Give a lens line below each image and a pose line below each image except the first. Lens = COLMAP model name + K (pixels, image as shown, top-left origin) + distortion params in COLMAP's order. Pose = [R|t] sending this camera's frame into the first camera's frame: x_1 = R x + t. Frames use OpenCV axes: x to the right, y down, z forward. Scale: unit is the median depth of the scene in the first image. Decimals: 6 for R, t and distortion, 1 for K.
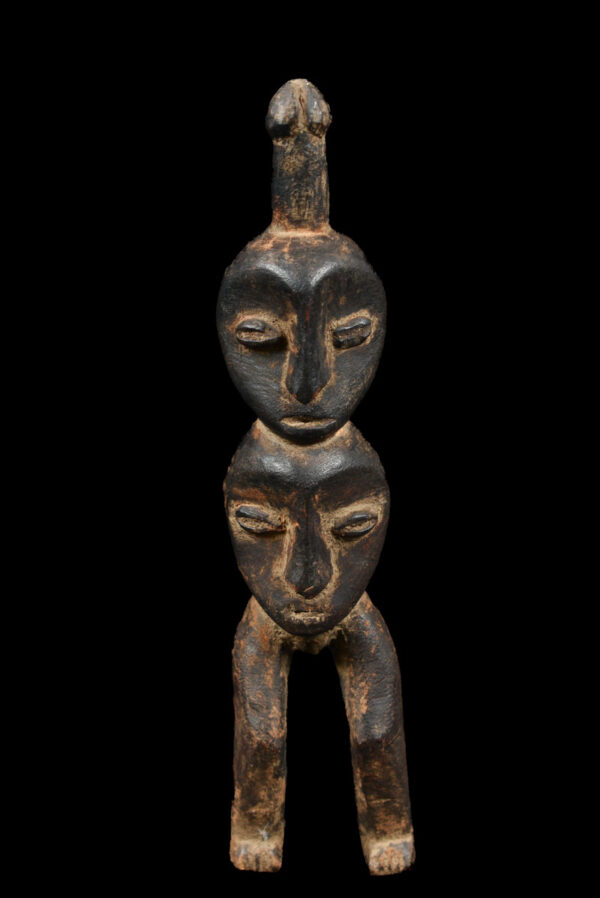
lens RADIAL K [[1782.9, 0, 300.0], [0, 1782.9, 449.0], [0, 0, 1]] dist [-0.024394, -0.024702]
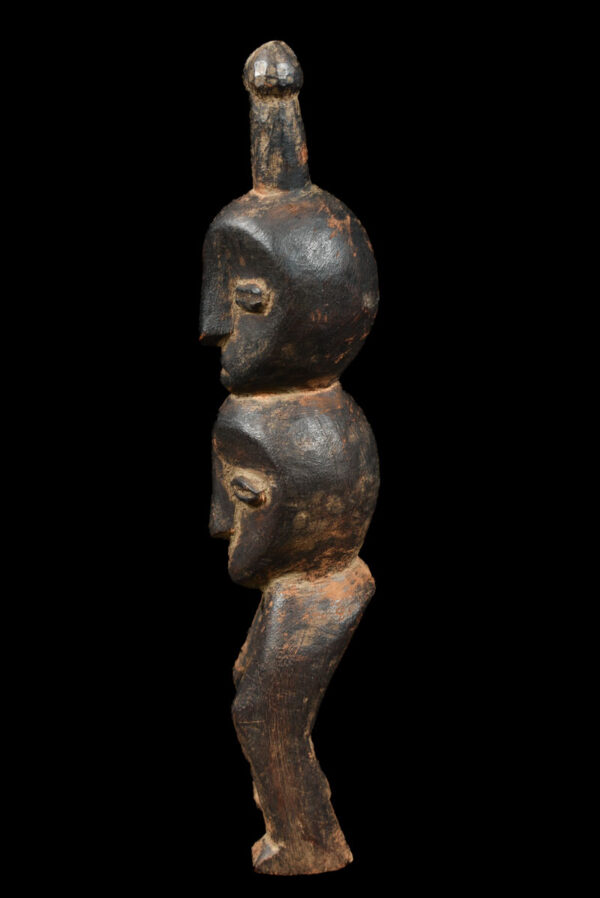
lens RADIAL K [[1782.9, 0, 300.0], [0, 1782.9, 449.0], [0, 0, 1]] dist [-0.024394, -0.024702]
pose [[0.053586, 0.298155, -0.953012, 0.987005], [-0.299175, 0.915335, 0.269546, -0.259606], [0.952692, 0.270674, 0.138250, 0.893022]]
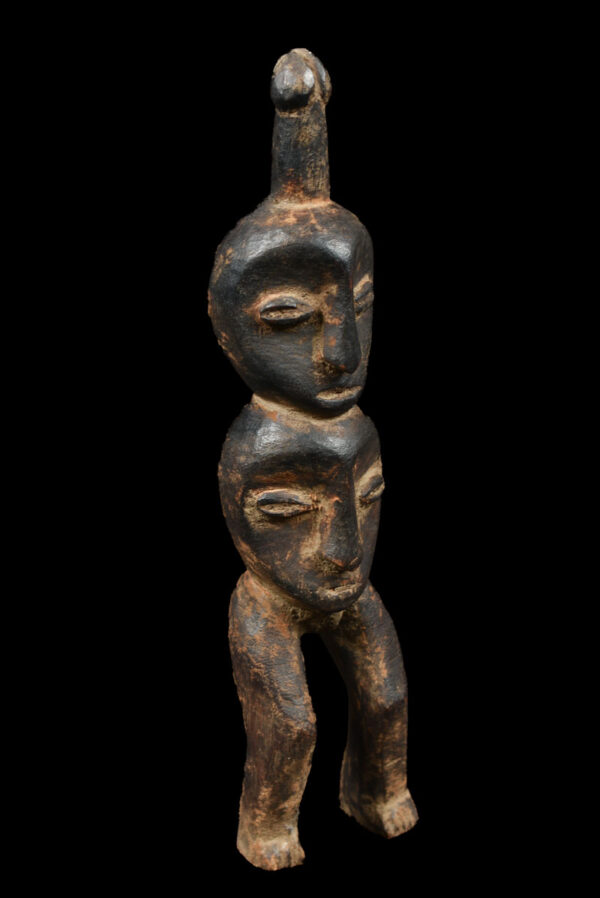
lens RADIAL K [[1782.9, 0, 300.0], [0, 1782.9, 449.0], [0, 0, 1]] dist [-0.024394, -0.024702]
pose [[0.850597, -0.166849, 0.498644, -0.504887], [0.174690, 0.984126, 0.031305, -0.019121], [-0.495951, 0.060480, 0.866242, 0.150518]]
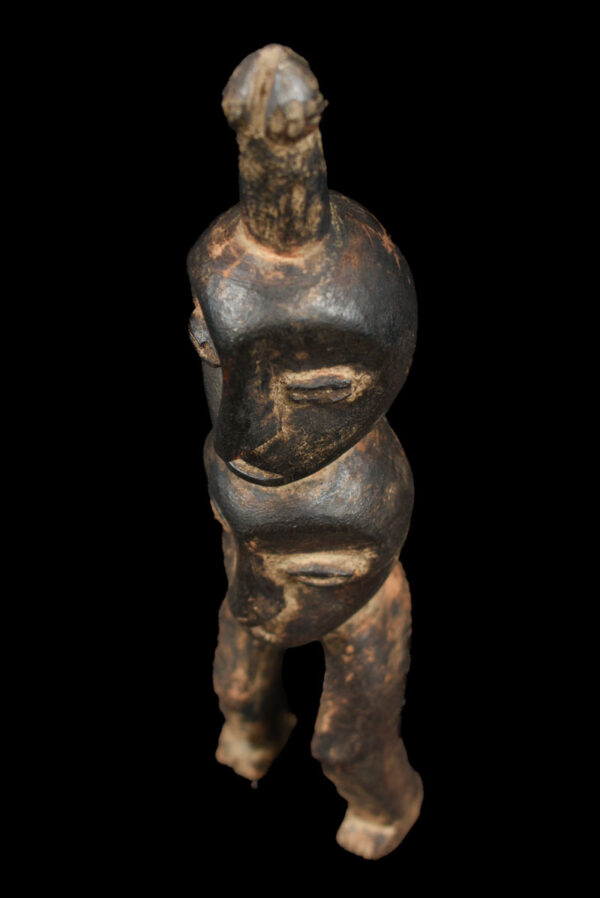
lens RADIAL K [[1782.9, 0, 300.0], [0, 1782.9, 449.0], [0, 0, 1]] dist [-0.024394, -0.024702]
pose [[0.817467, 0.432895, -0.379934, 0.291678], [-0.169186, 0.811008, 0.560037, -0.426505], [0.550567, -0.393532, 0.736212, 0.463978]]
